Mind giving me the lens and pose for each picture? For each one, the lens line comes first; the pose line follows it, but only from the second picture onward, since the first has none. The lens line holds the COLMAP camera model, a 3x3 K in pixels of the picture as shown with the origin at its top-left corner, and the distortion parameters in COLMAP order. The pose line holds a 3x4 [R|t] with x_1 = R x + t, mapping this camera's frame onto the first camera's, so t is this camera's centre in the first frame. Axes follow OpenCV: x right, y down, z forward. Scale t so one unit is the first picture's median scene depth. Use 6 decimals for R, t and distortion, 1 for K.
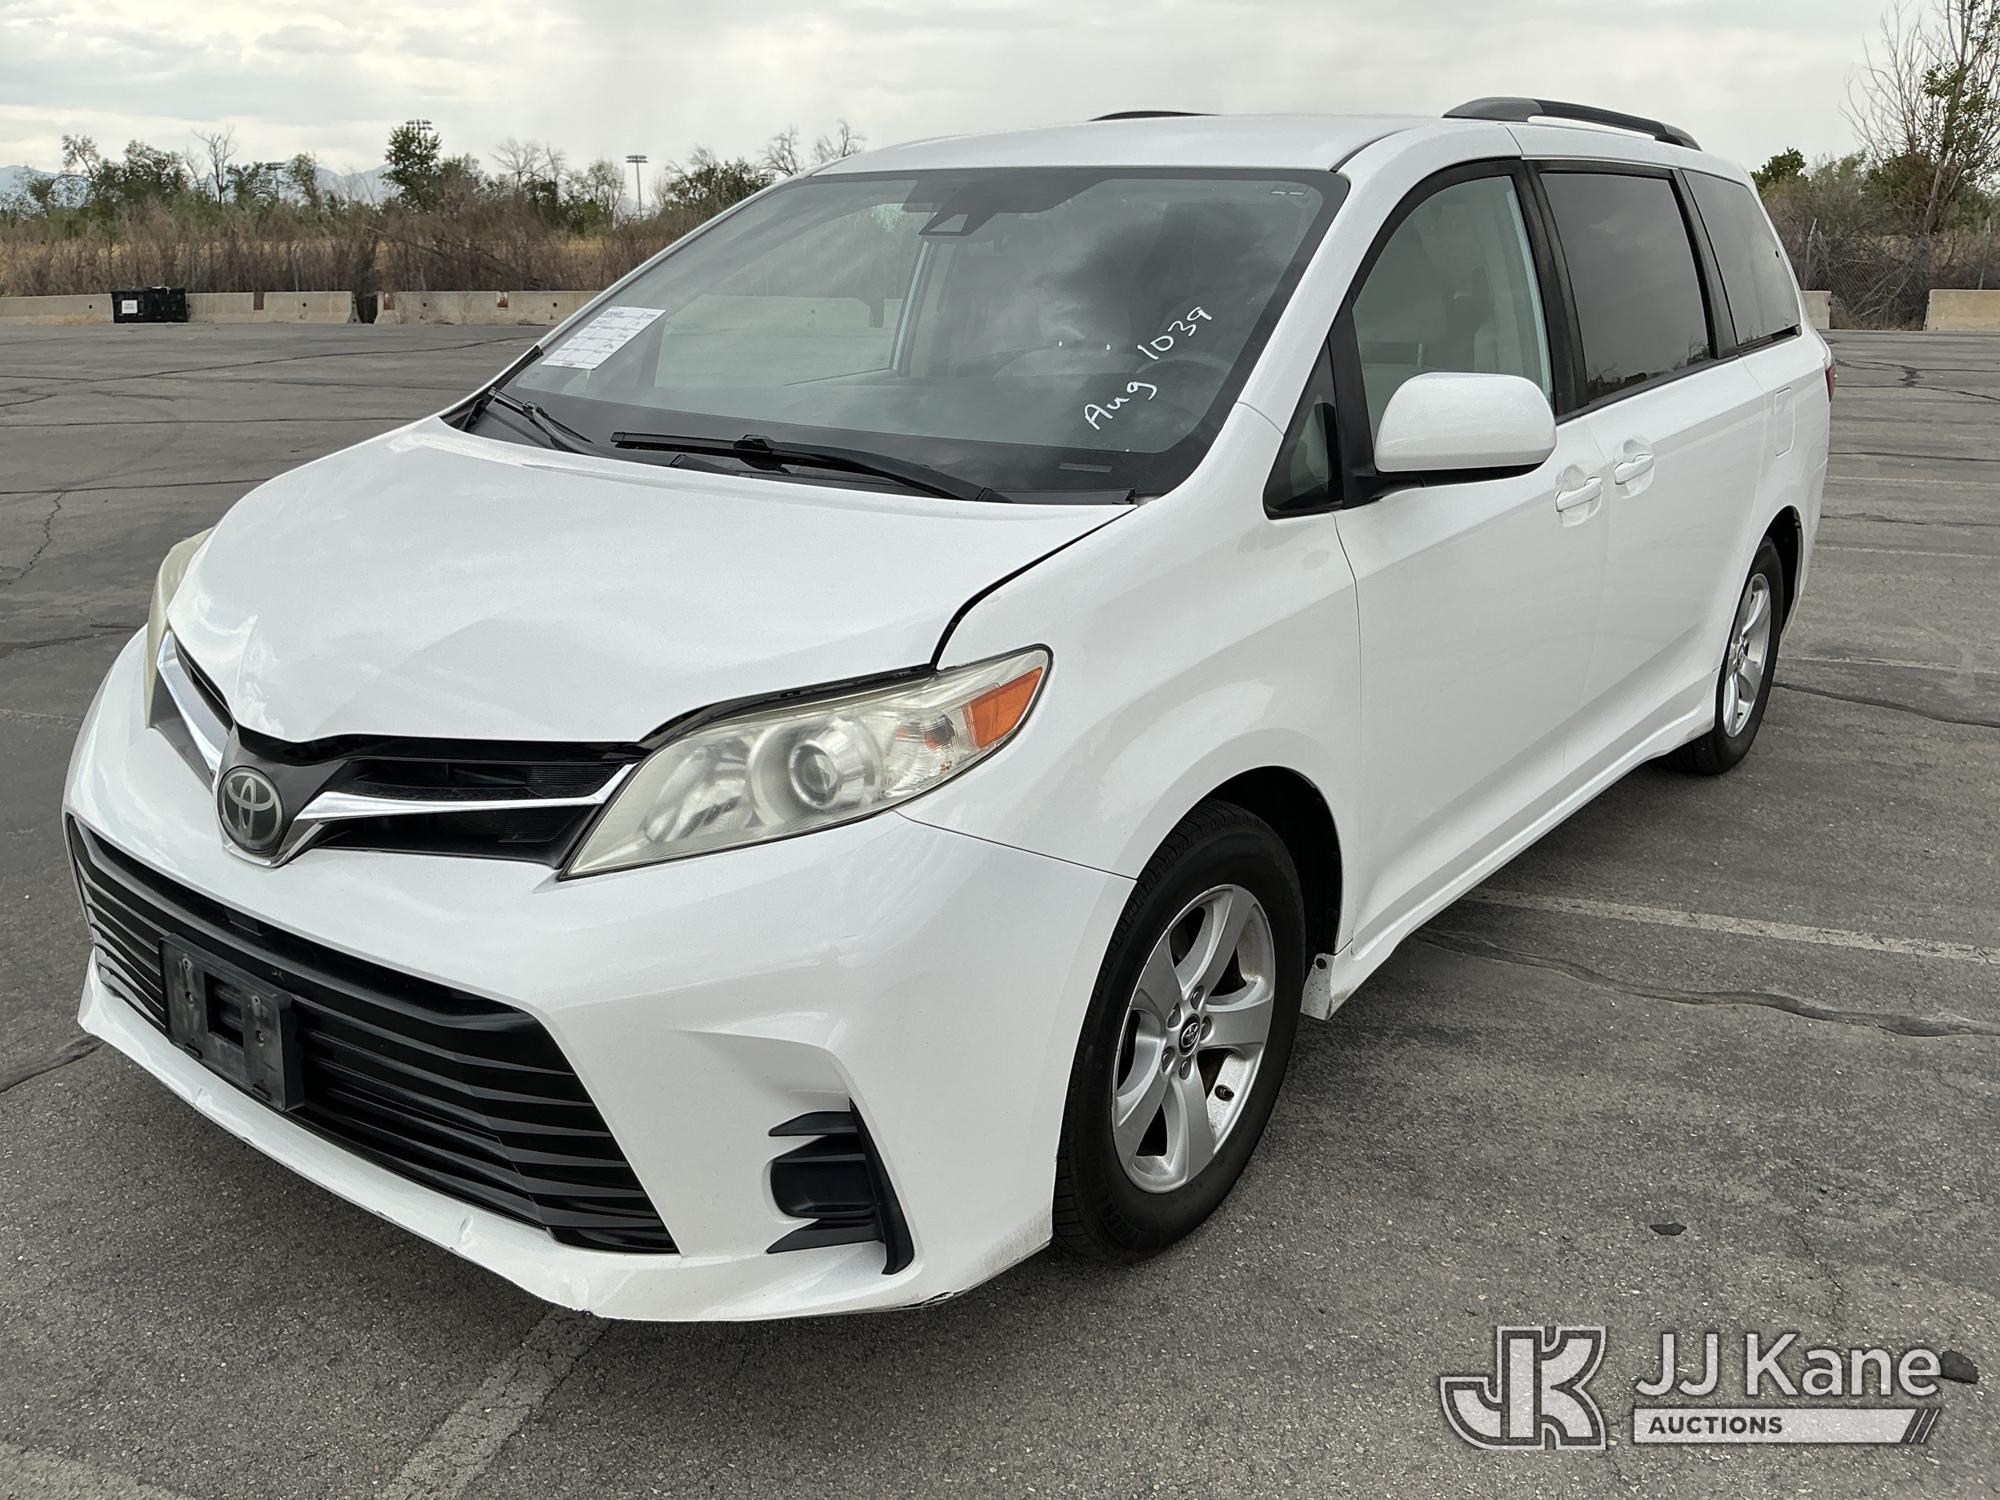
lens RADIAL K [[1654.6, 0, 1001.0], [0, 1654.6, 754.0], [0, 0, 1]] dist [0.030699, -0.006382]
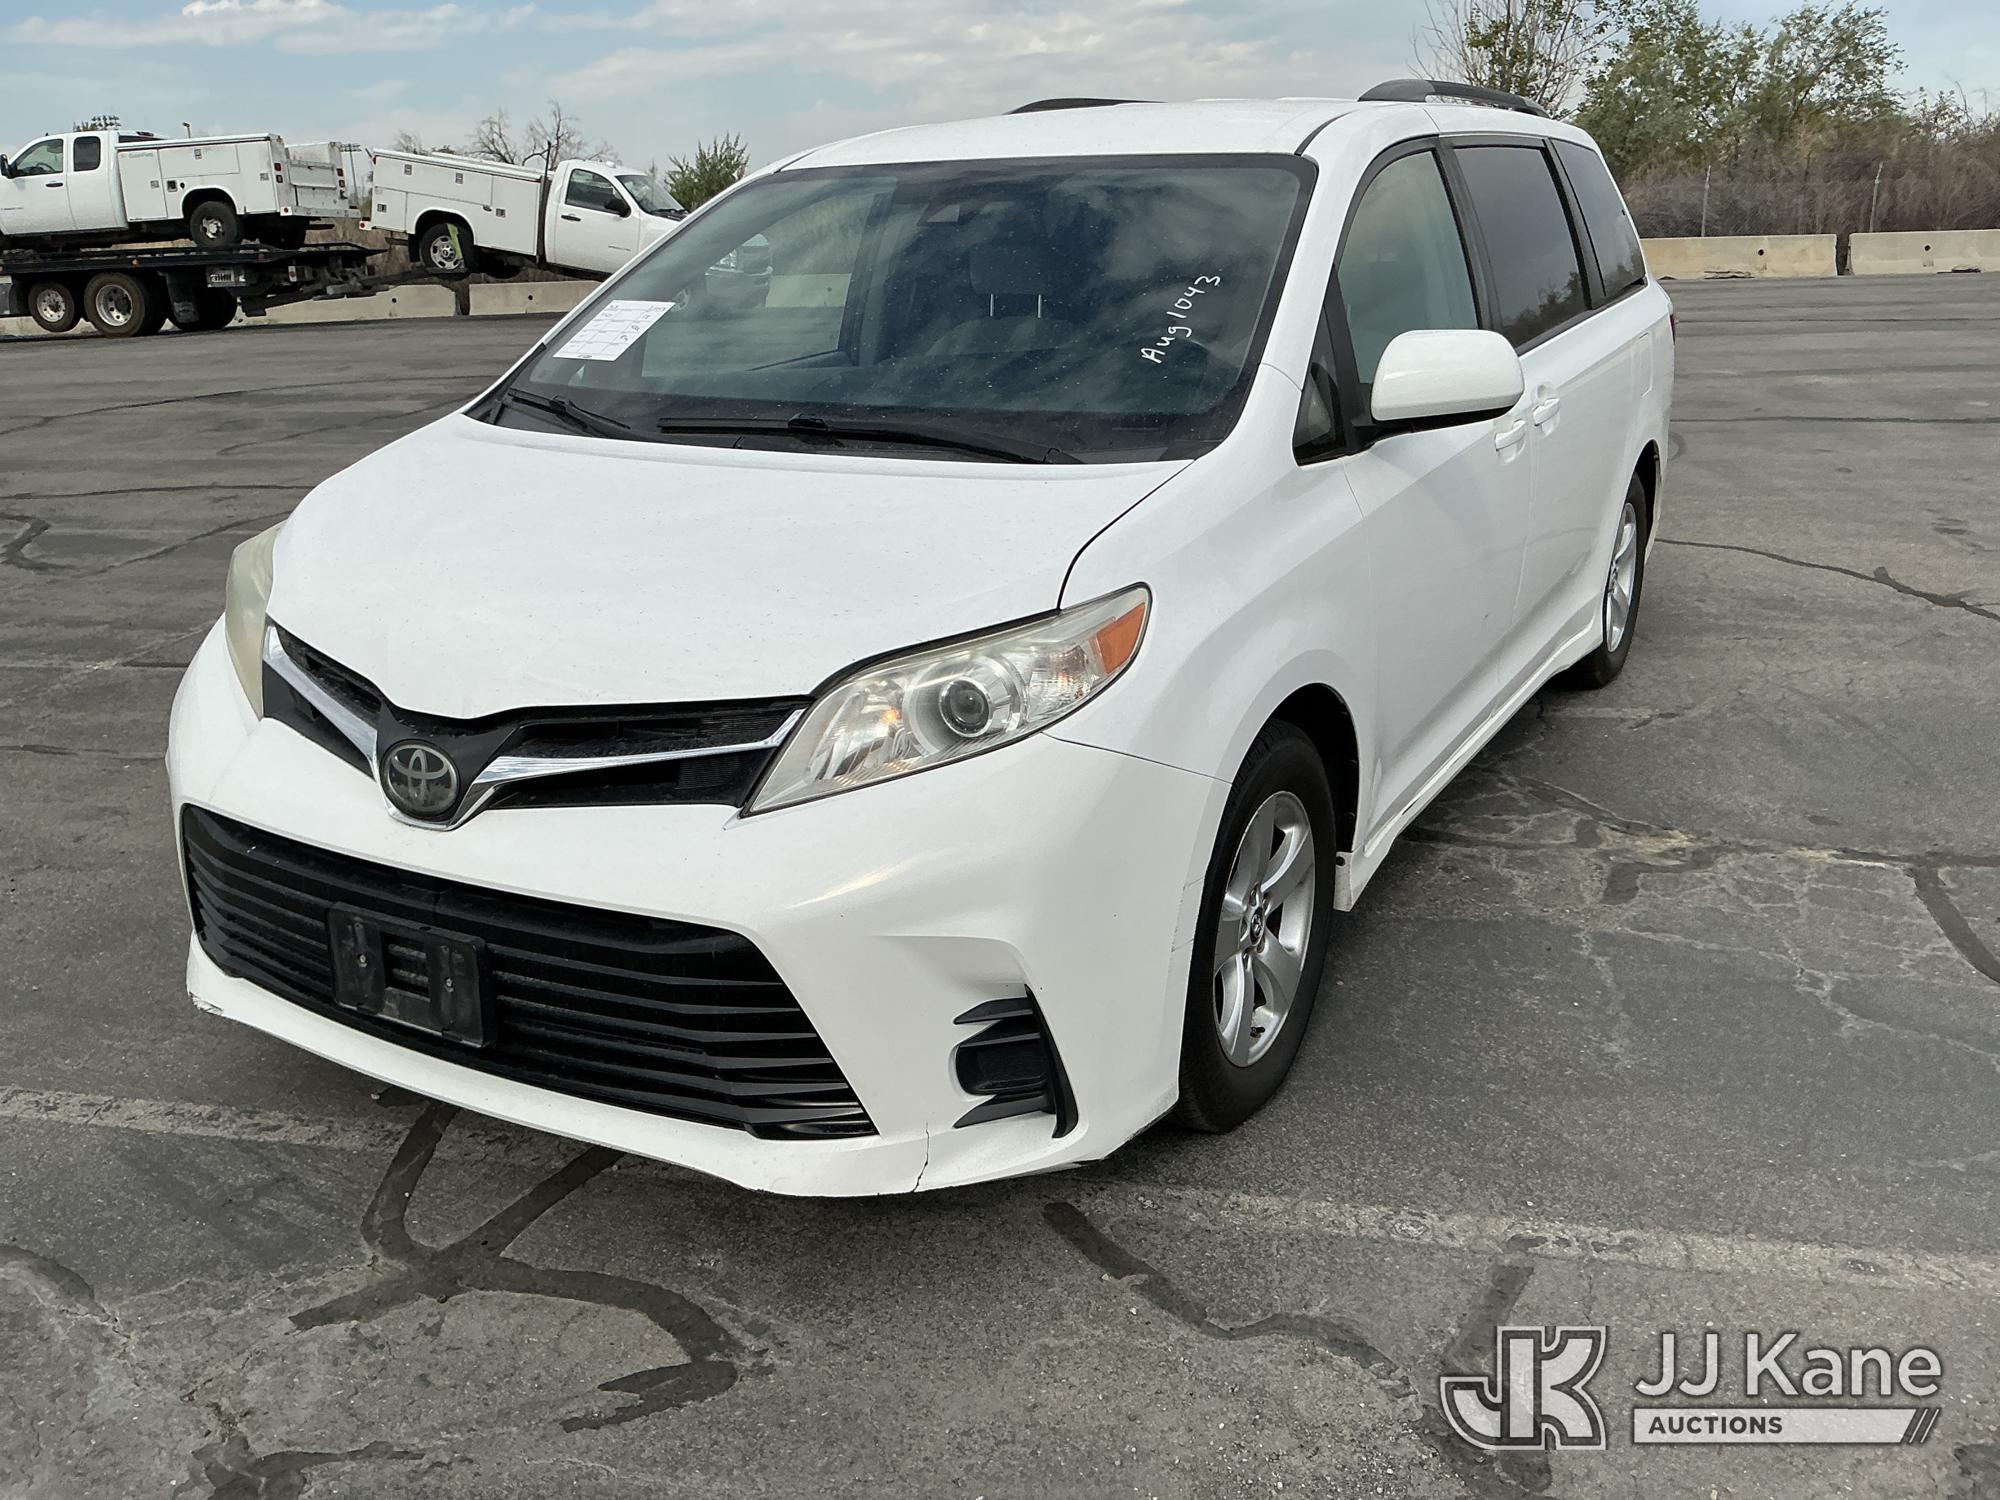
lens RADIAL K [[1654.6, 0, 1001.0], [0, 1654.6, 754.0], [0, 0, 1]] dist [0.030699, -0.006382]
pose [[0.991896, -0.067924, 0.107367, -0.192764], [0.066487, 0.997644, 0.016905, 0.024483], [-0.108263, -0.009629, 0.994076, -0.117377]]
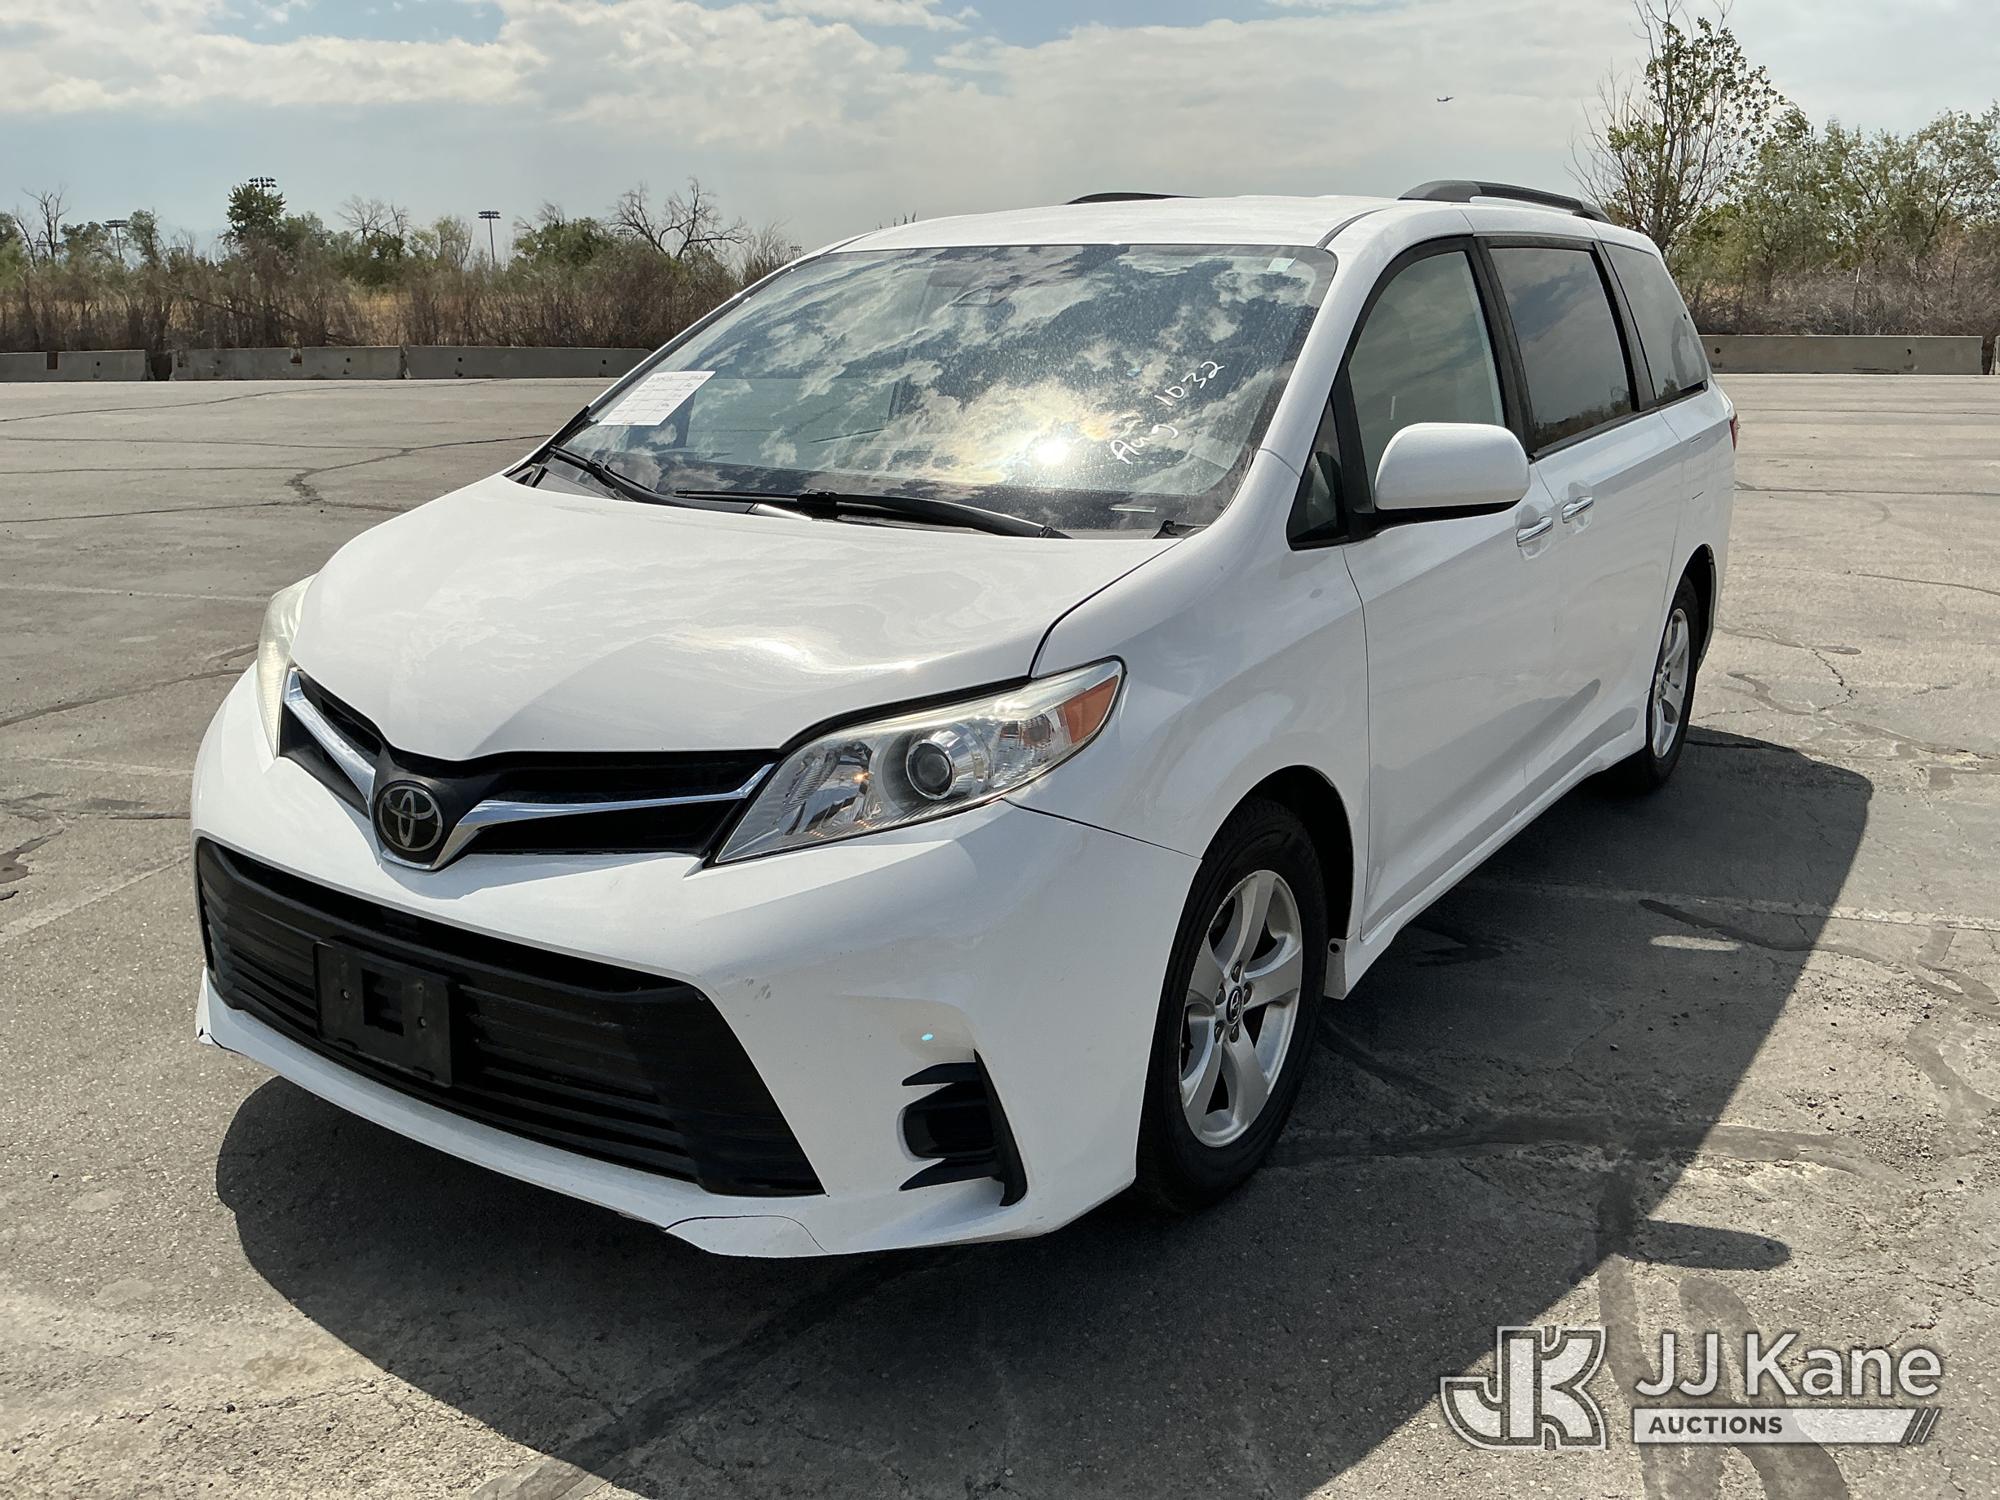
lens RADIAL K [[1654.6, 0, 1001.0], [0, 1654.6, 754.0], [0, 0, 1]] dist [0.030699, -0.006382]
pose [[0.998195, -0.021928, 0.055903, -0.116487], [0.024047, 0.999006, -0.037525, 0.041281], [-0.055025, 0.038802, 0.997731, -0.135652]]
